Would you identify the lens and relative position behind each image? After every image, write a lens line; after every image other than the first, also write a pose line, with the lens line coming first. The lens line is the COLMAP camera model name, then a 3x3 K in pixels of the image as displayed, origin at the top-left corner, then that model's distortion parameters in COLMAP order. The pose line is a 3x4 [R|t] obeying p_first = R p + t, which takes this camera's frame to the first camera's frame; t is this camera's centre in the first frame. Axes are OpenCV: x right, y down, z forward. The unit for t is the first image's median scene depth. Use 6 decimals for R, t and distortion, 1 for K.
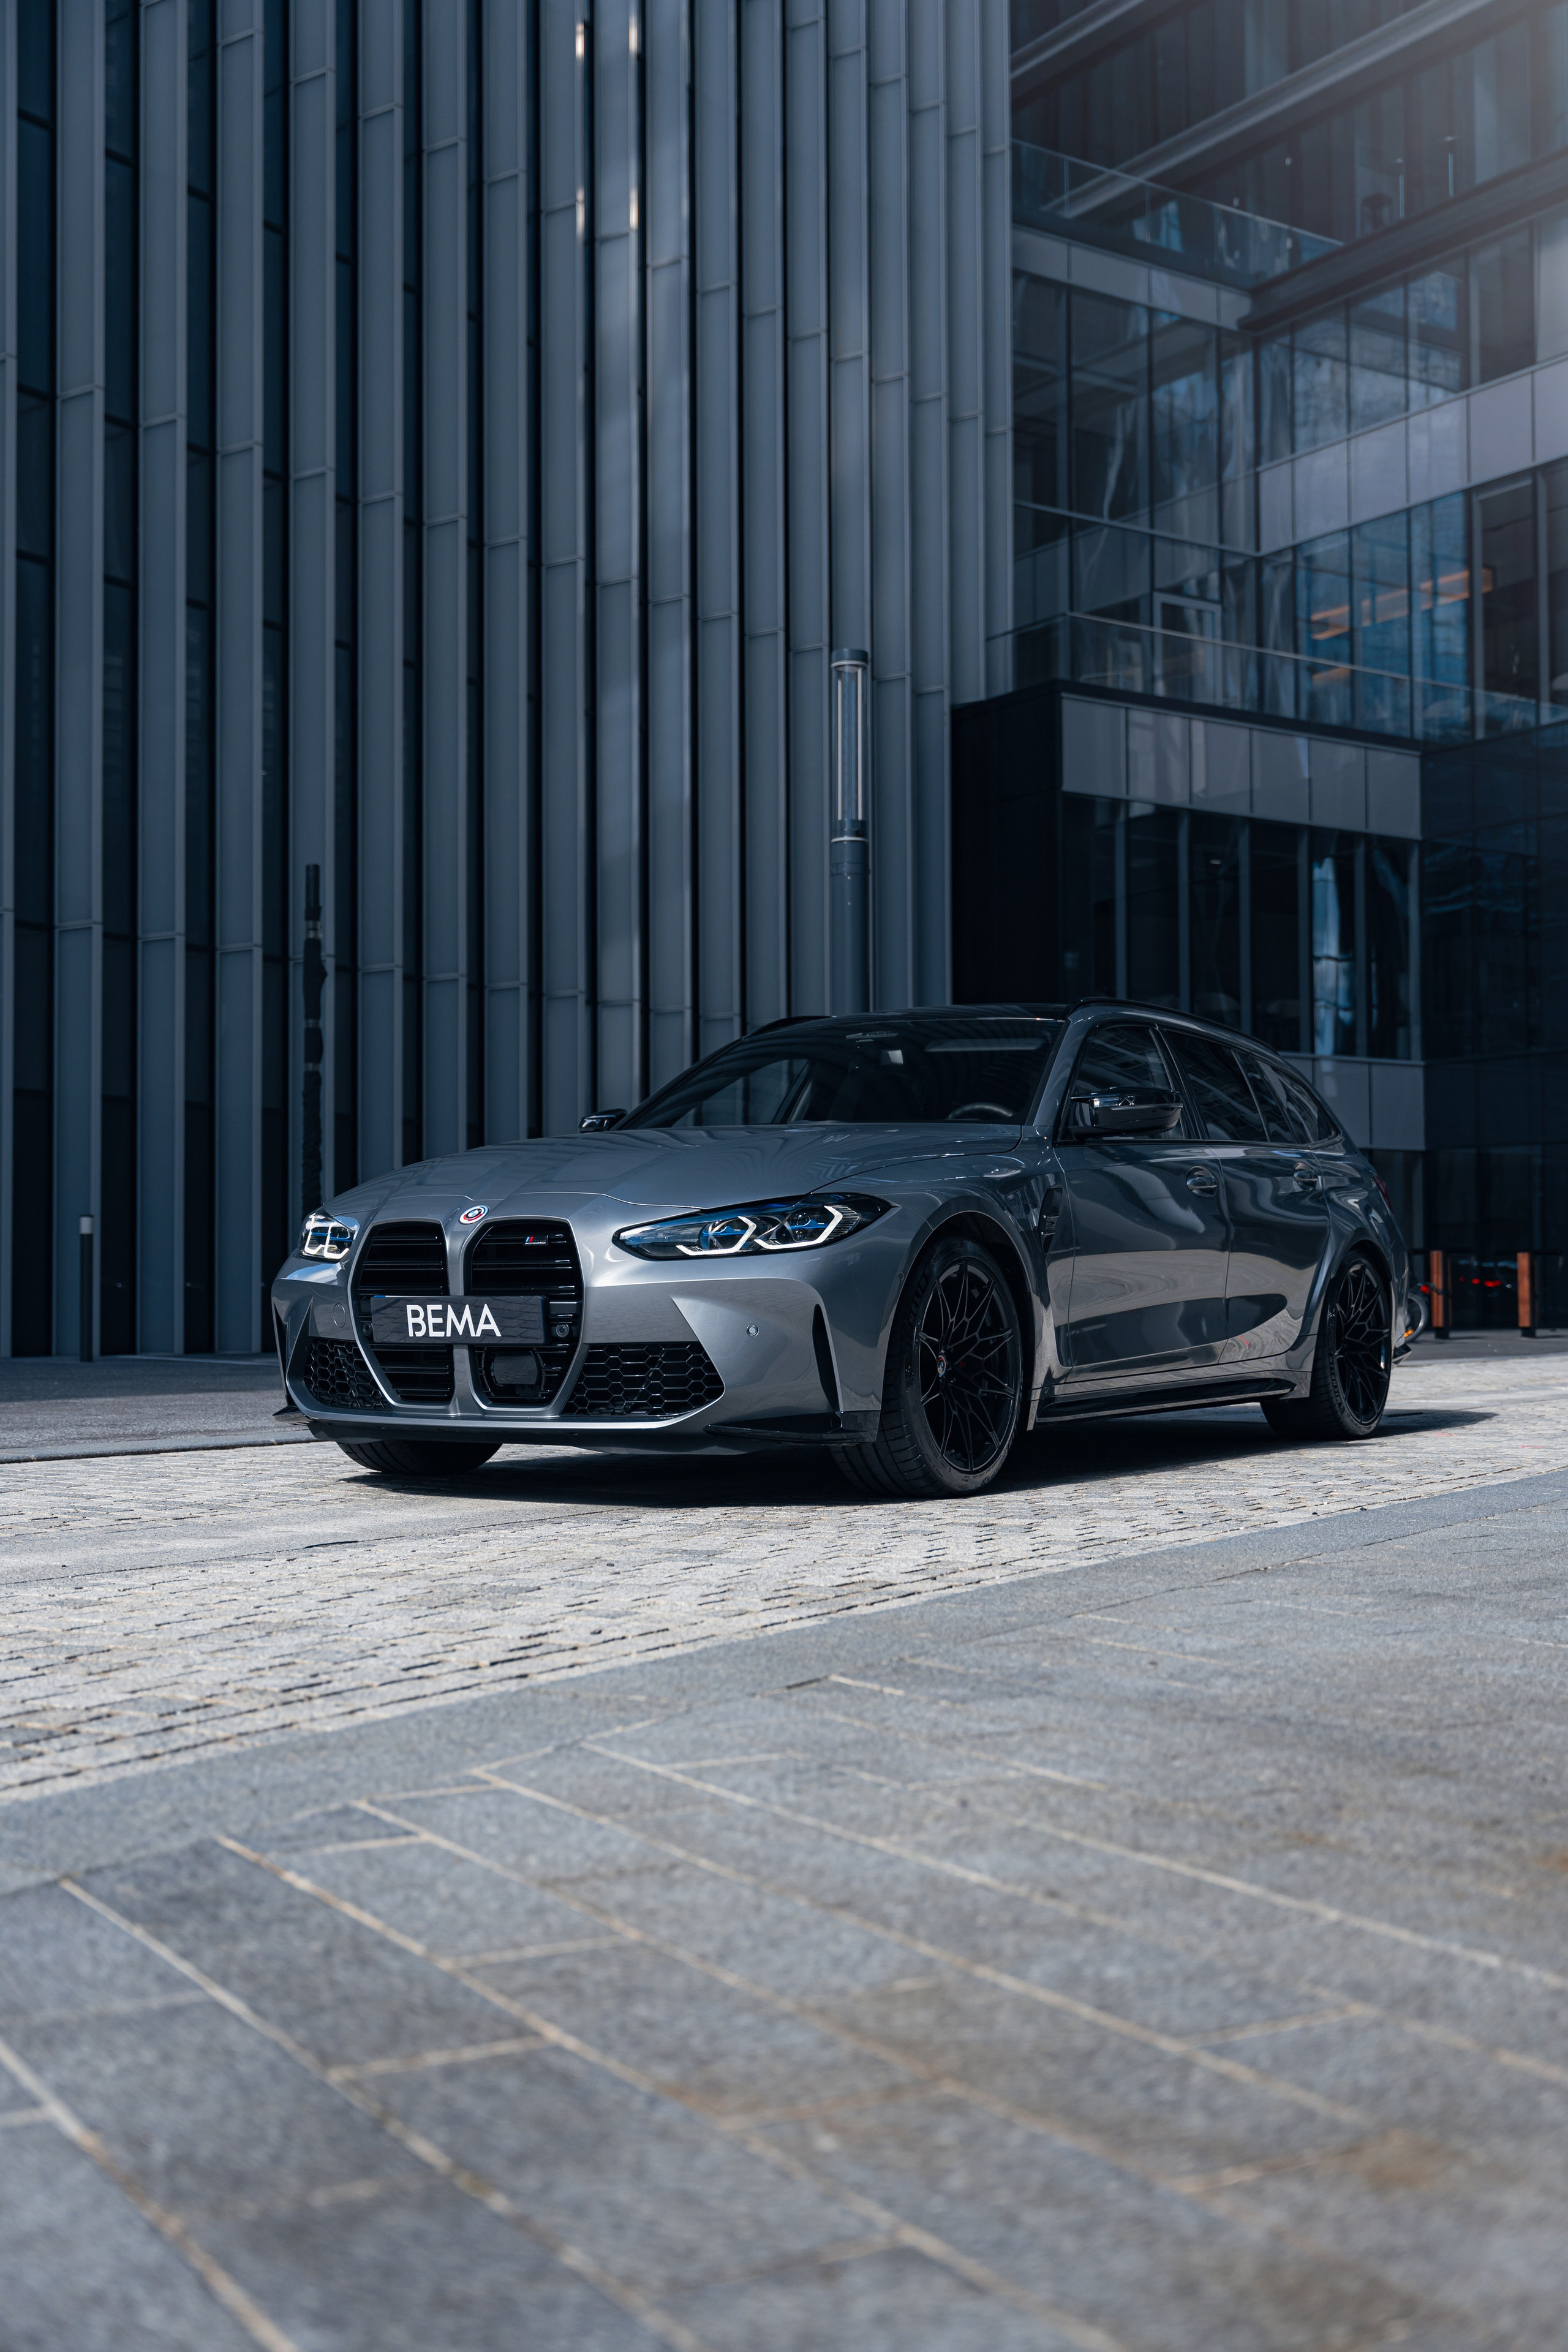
lens RADIAL K [[2452.4, 0, 798.5], [0, 2452.4, 1187.3], [0, 0, 1]] dist [-0.013390, 0.000000]
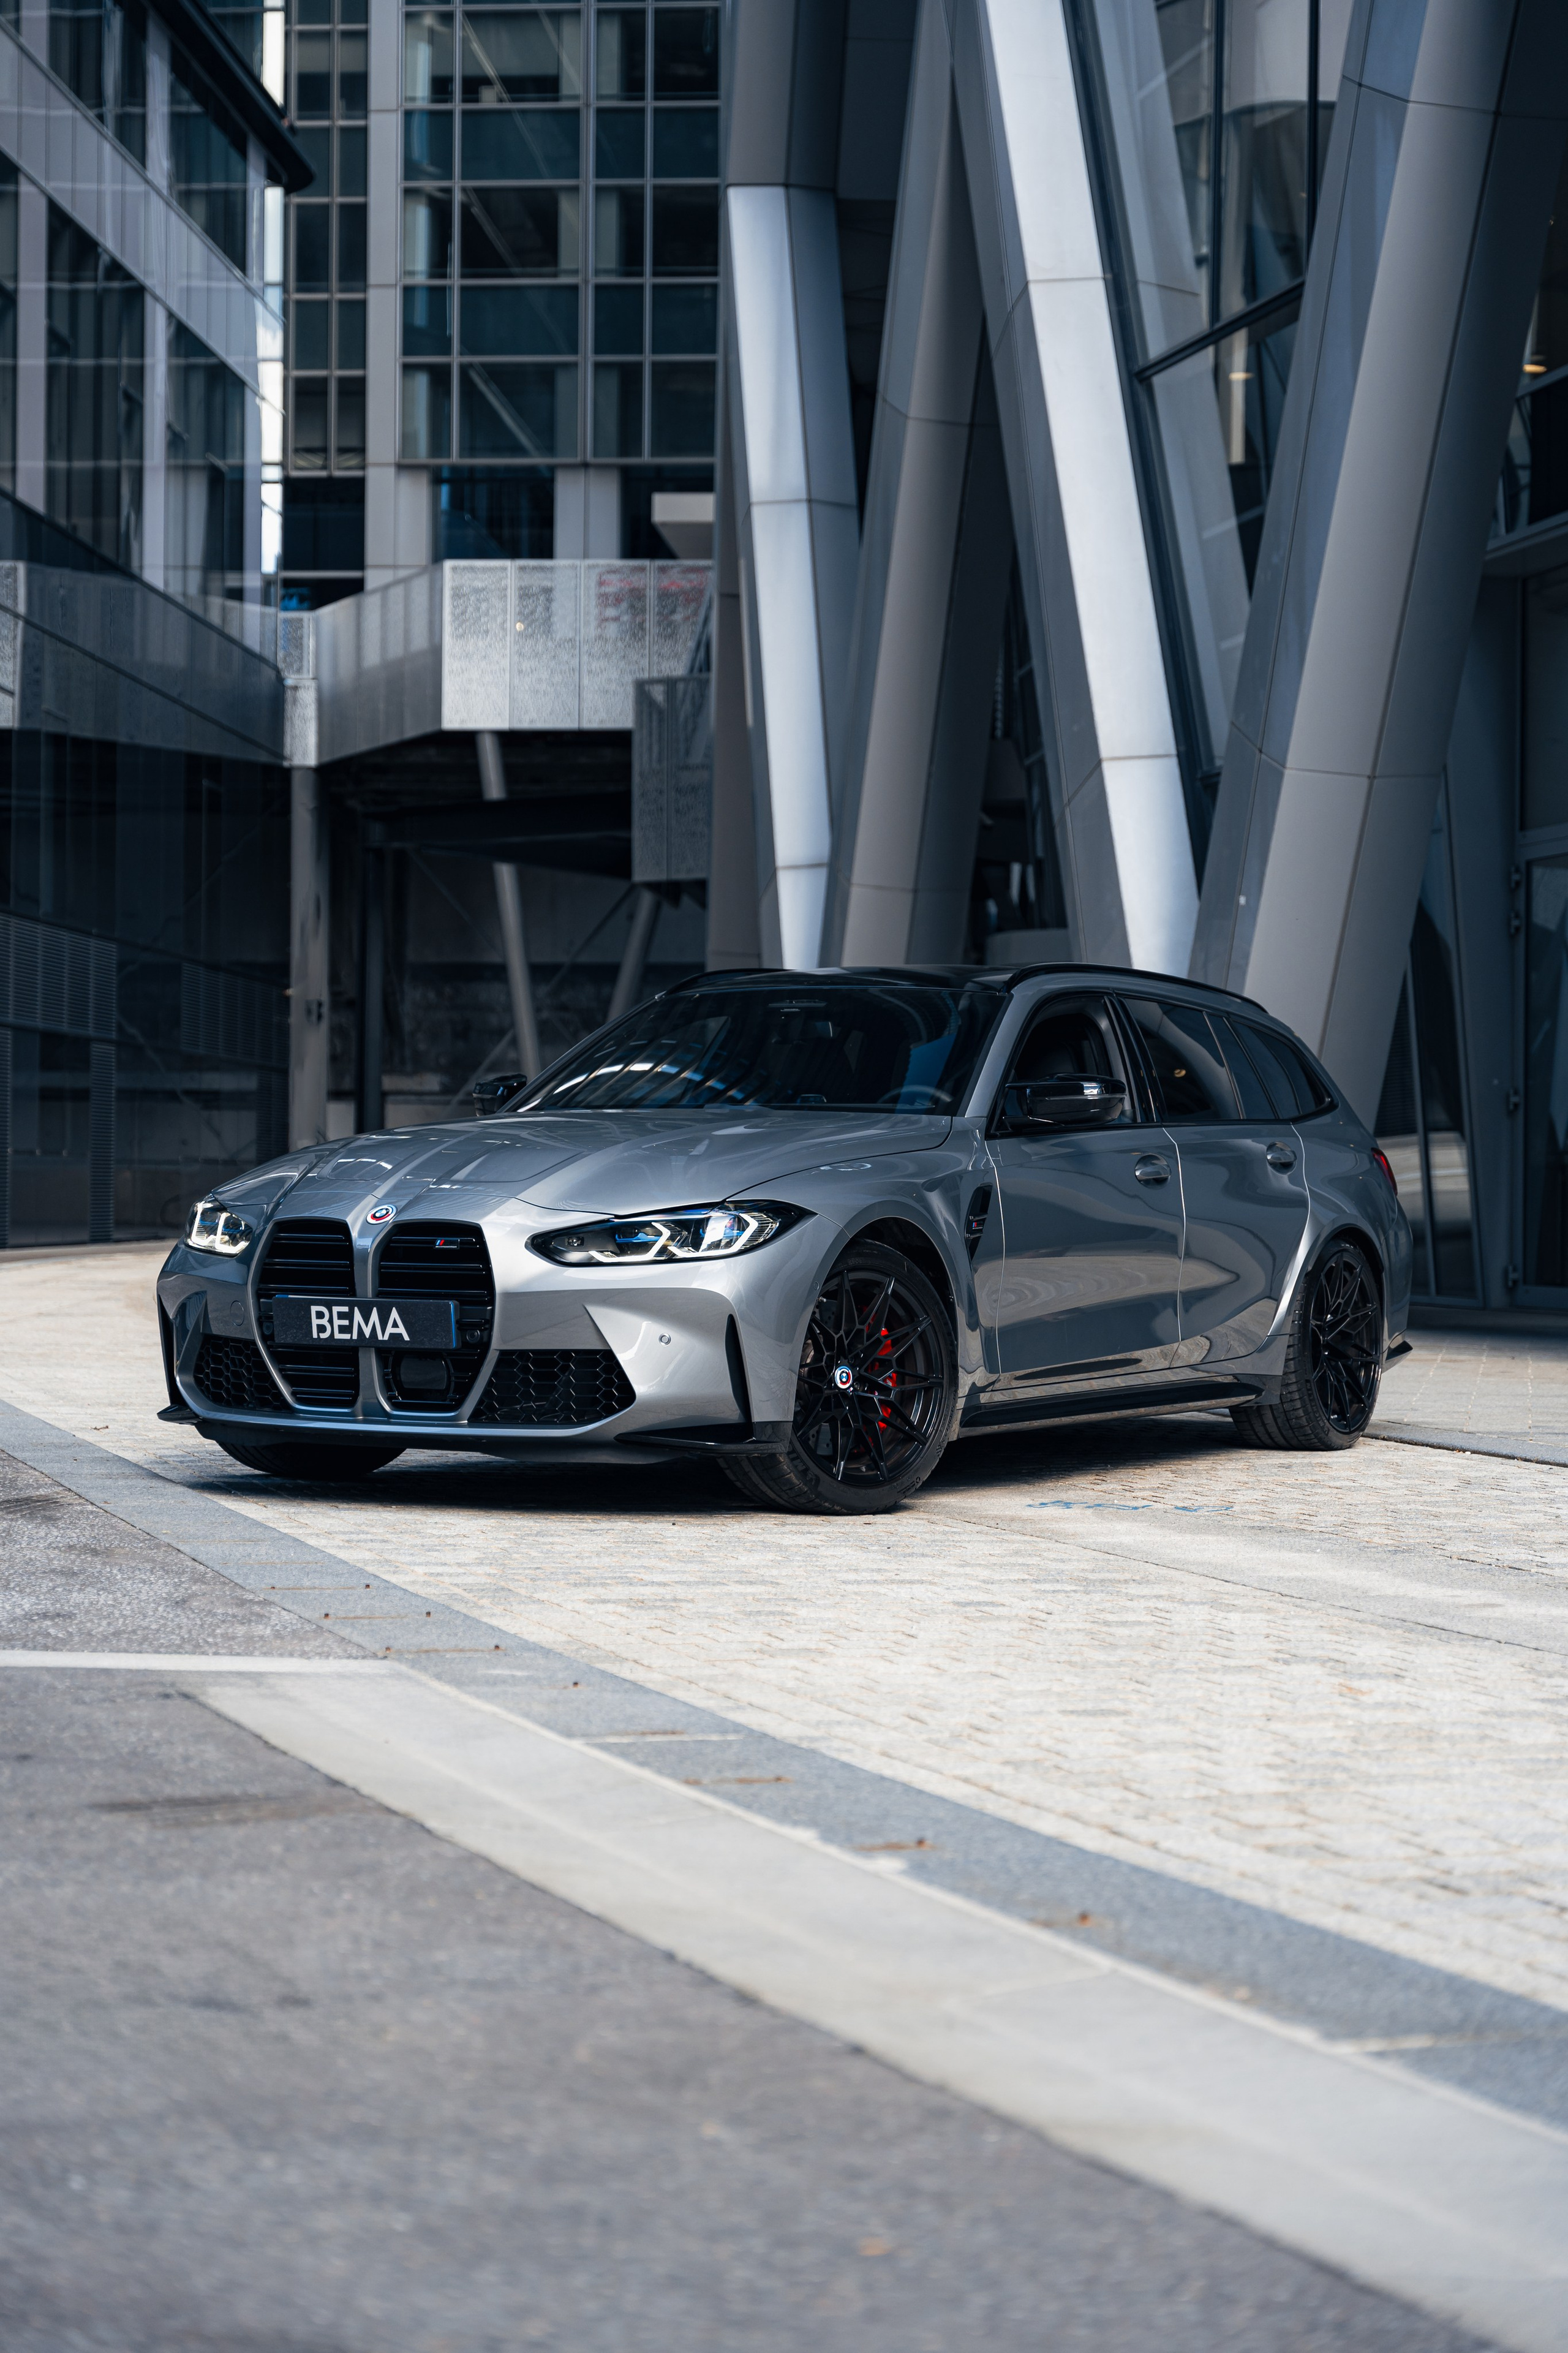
lens RADIAL K [[3923.4, 0, 776.8], [0, 3923.4, 1172.5], [0, 0, 1]] dist [0.012091, 0.000000]
pose [[0.999854, 0.014572, 0.008901, 0.010868], [-0.014954, 0.998897, 0.044517, -0.077218], [-0.008242, -0.044644, 0.998969, -0.560323]]
